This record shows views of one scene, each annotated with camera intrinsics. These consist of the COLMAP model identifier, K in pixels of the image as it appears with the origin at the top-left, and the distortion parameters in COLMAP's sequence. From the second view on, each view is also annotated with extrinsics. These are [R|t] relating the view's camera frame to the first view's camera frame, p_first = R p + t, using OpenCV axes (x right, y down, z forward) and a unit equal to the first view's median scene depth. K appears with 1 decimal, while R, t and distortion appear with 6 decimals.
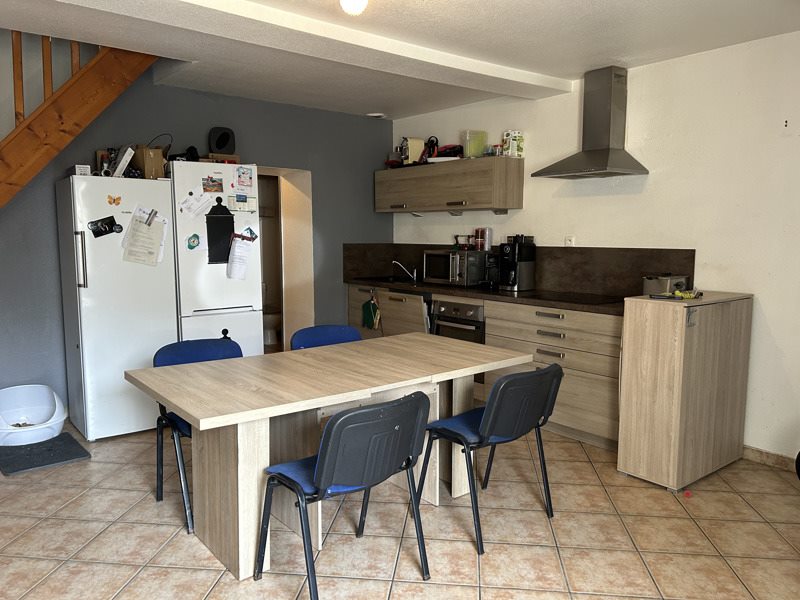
lens RADIAL K [[609.2, 0, 400.0], [0, 609.2, 300.0], [0, 0, 1]] dist [0.079753, -0.110702]
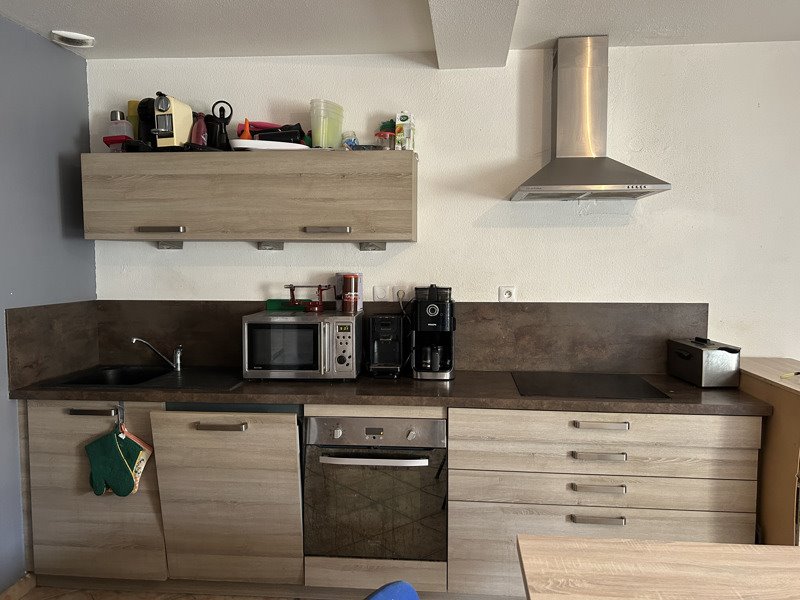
lens RADIAL K [[609.2, 0, 400.0], [0, 609.2, 300.0], [0, 0, 1]] dist [0.079753, -0.110702]
pose [[0.695319, -0.049436, 0.716999, -0.274880], [0.079899, 0.996765, -0.008758, -0.093902], [-0.714247, 0.063377, 0.697019, 0.635030]]
